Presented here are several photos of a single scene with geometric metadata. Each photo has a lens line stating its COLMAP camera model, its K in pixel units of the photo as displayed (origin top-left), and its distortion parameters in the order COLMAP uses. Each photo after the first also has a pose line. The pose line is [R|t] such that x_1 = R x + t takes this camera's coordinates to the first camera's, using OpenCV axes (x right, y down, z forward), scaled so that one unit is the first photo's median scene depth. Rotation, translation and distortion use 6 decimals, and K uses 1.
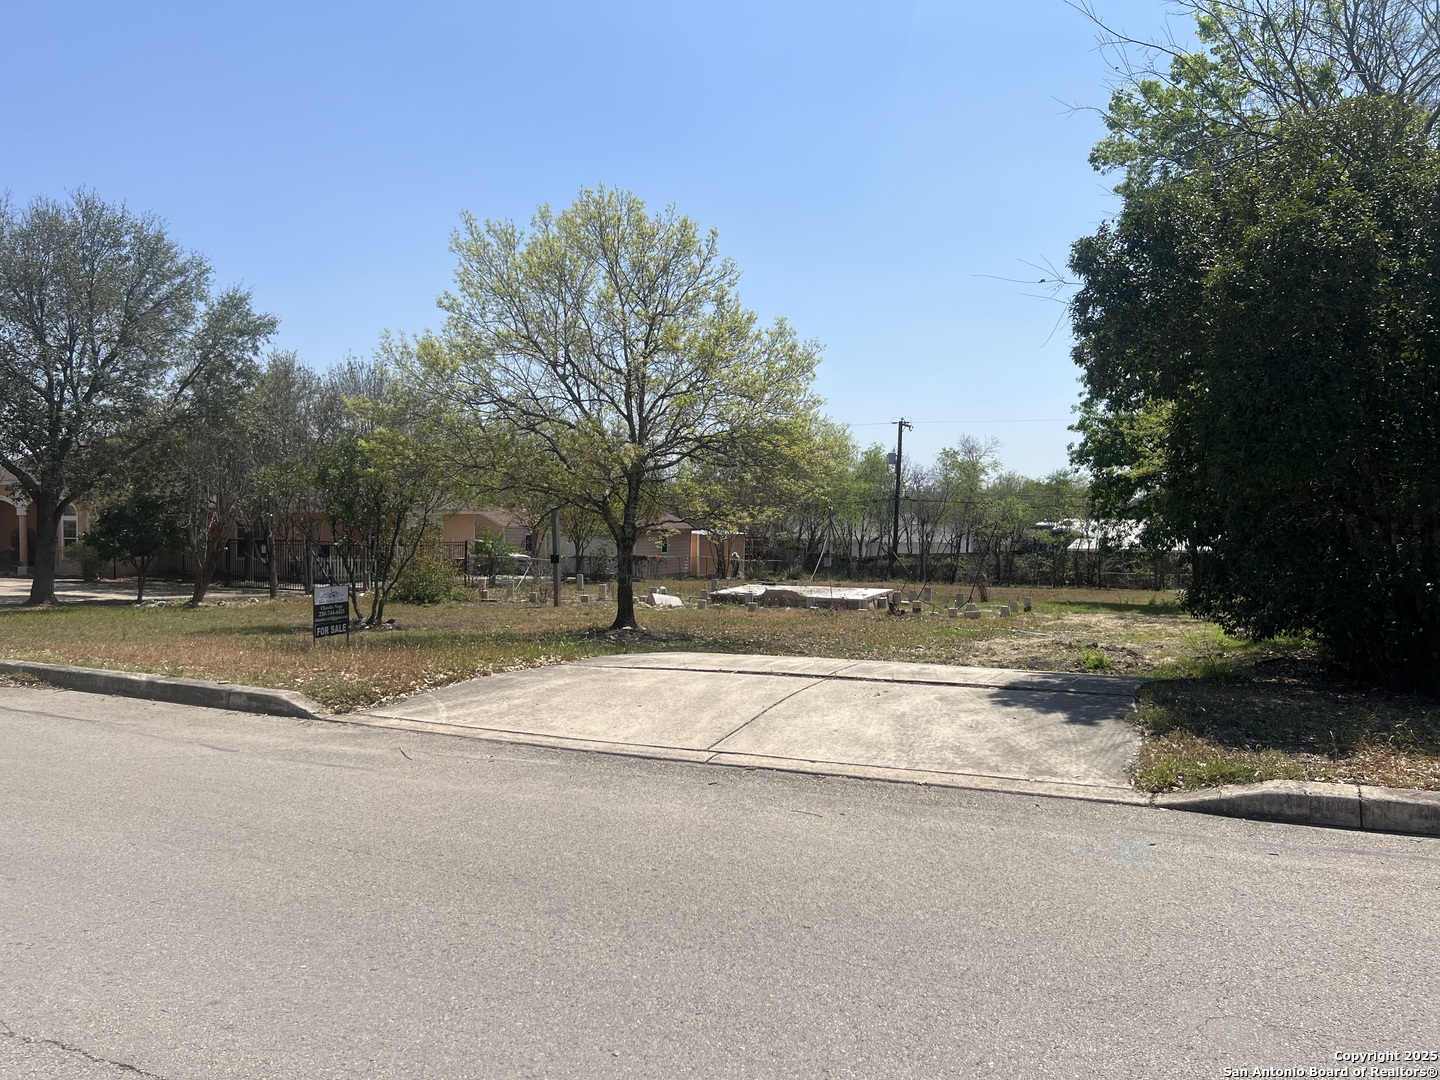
lens RADIAL K [[1093.8, 0, 714.3], [0, 1093.8, 542.3], [0, 0, 1]] dist [0.011867, -0.001523]
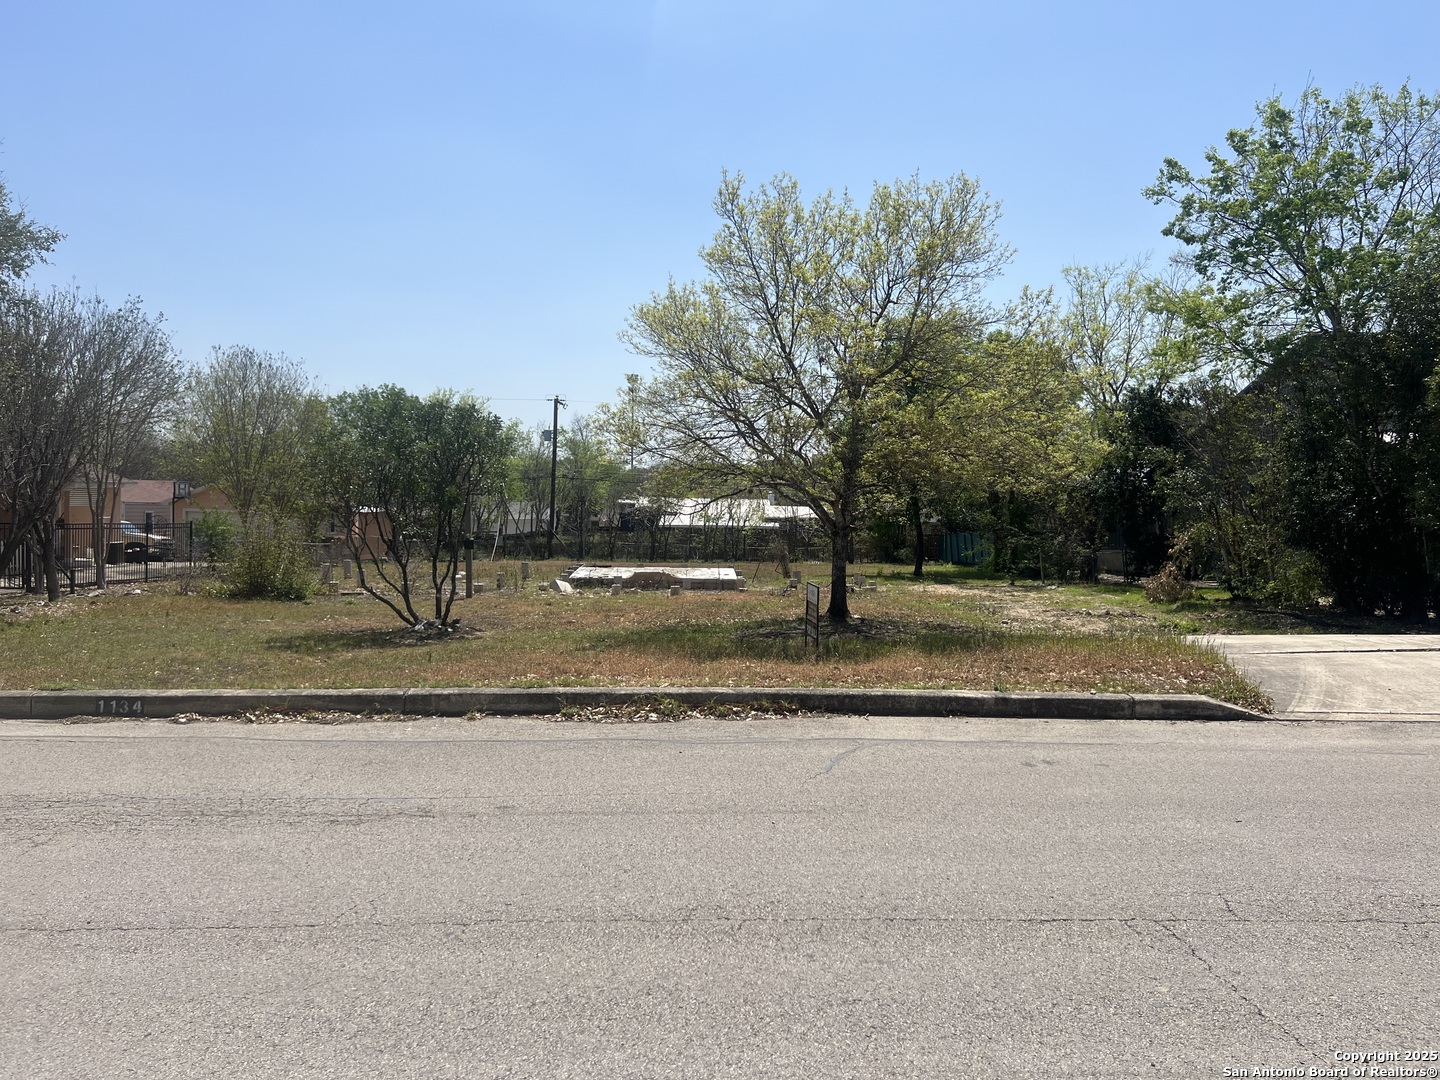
lens RADIAL K [[1093.8, 0, 714.3], [0, 1093.8, 542.3], [0, 0, 1]] dist [0.011867, -0.001523]
pose [[0.876111, -0.009548, 0.482014, -0.364228], [-0.002315, 0.999709, 0.024012, -0.007200], [-0.482103, -0.022153, 0.875834, 0.102009]]
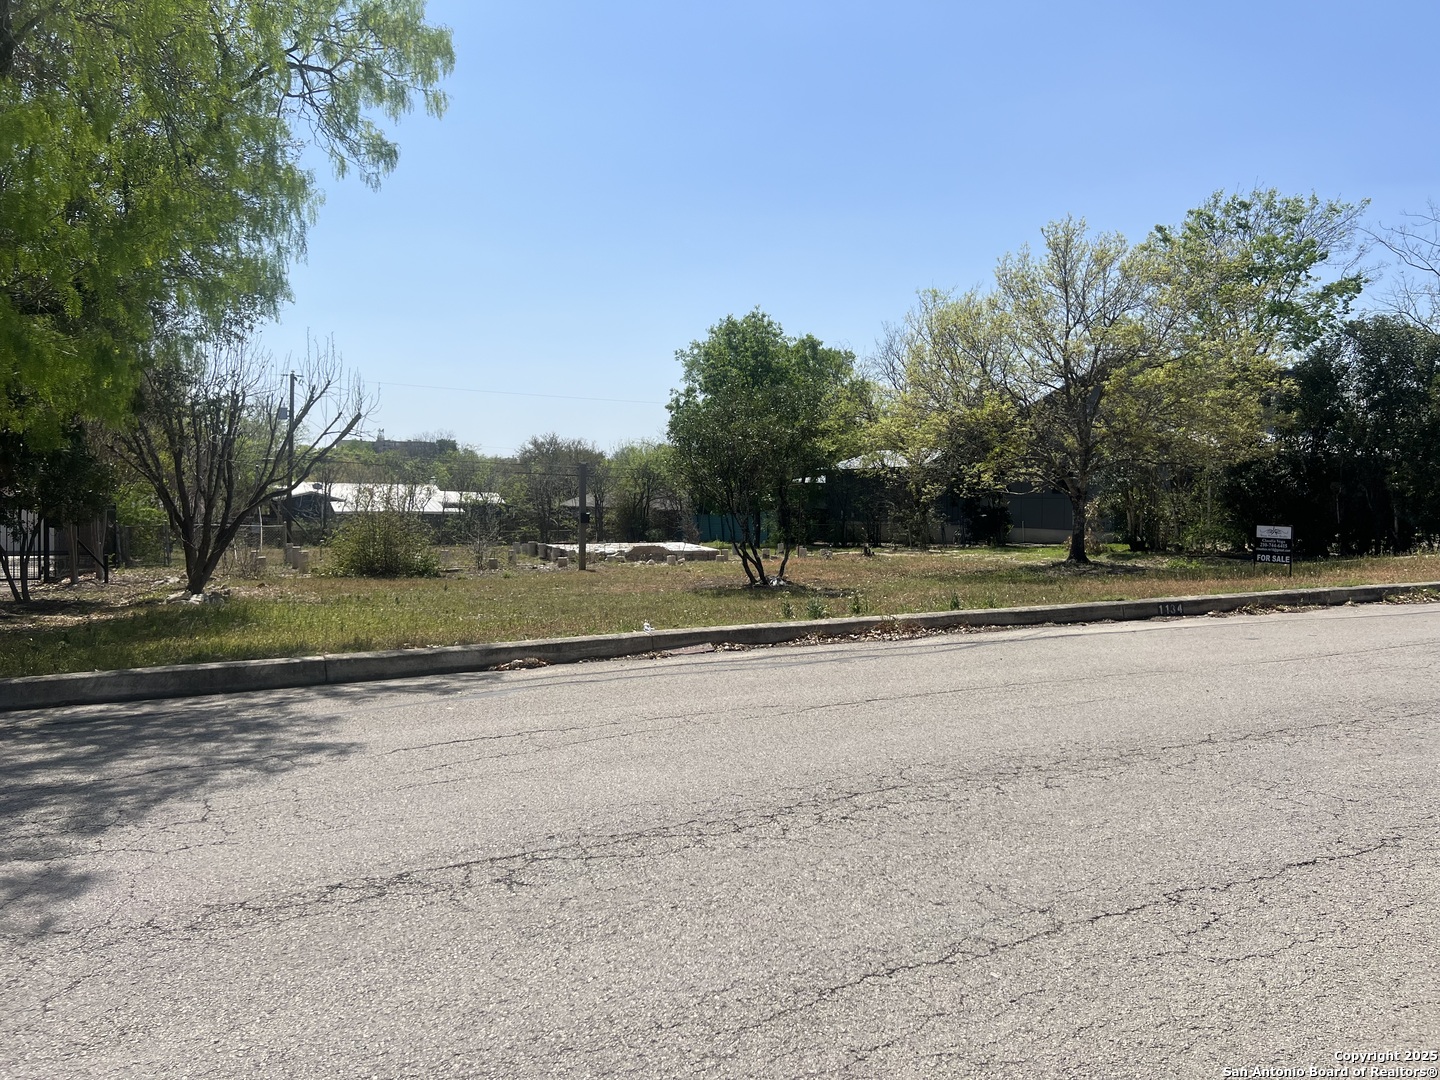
lens RADIAL K [[1093.8, 0, 714.3], [0, 1093.8, 542.3], [0, 0, 1]] dist [0.011867, -0.001523]
pose [[0.578961, -0.030797, 0.814773, -0.755916], [0.004967, 0.999401, 0.034246, 0.004402], [-0.815340, -0.015780, 0.578767, 0.323332]]
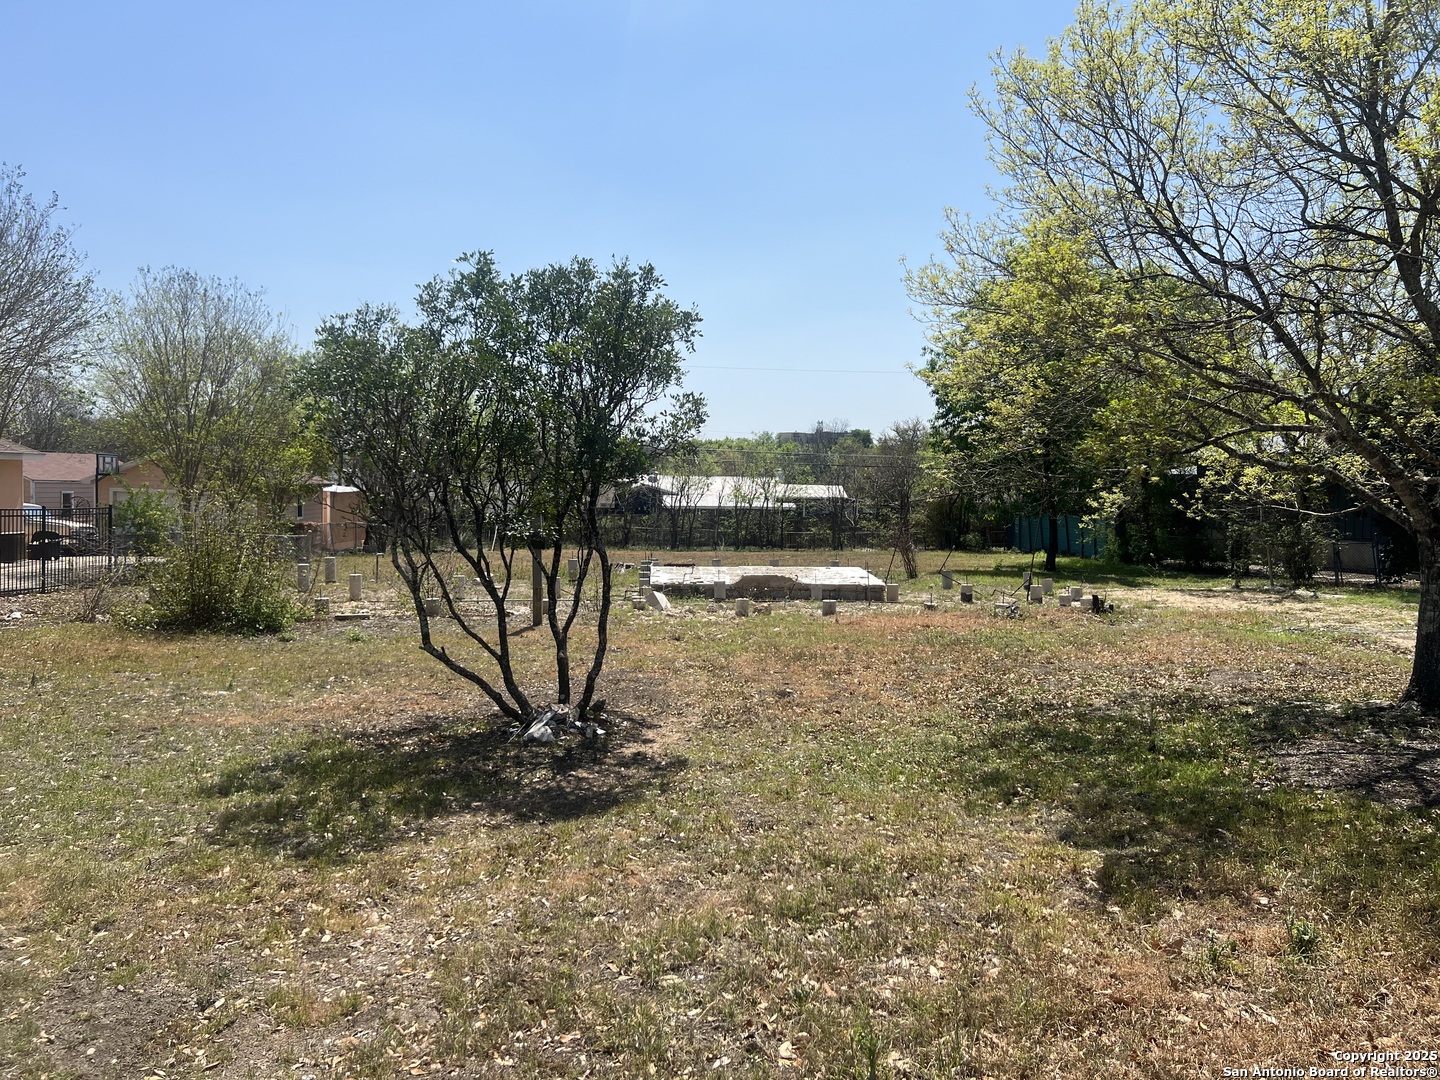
lens RADIAL K [[1093.8, 0, 714.3], [0, 1093.8, 542.3], [0, 0, 1]] dist [0.011867, -0.001523]
pose [[0.857463, -0.022023, 0.514075, -0.328881], [0.000111, 0.999092, 0.042615, -0.007596], [-0.514546, -0.036484, 0.856686, 0.406415]]
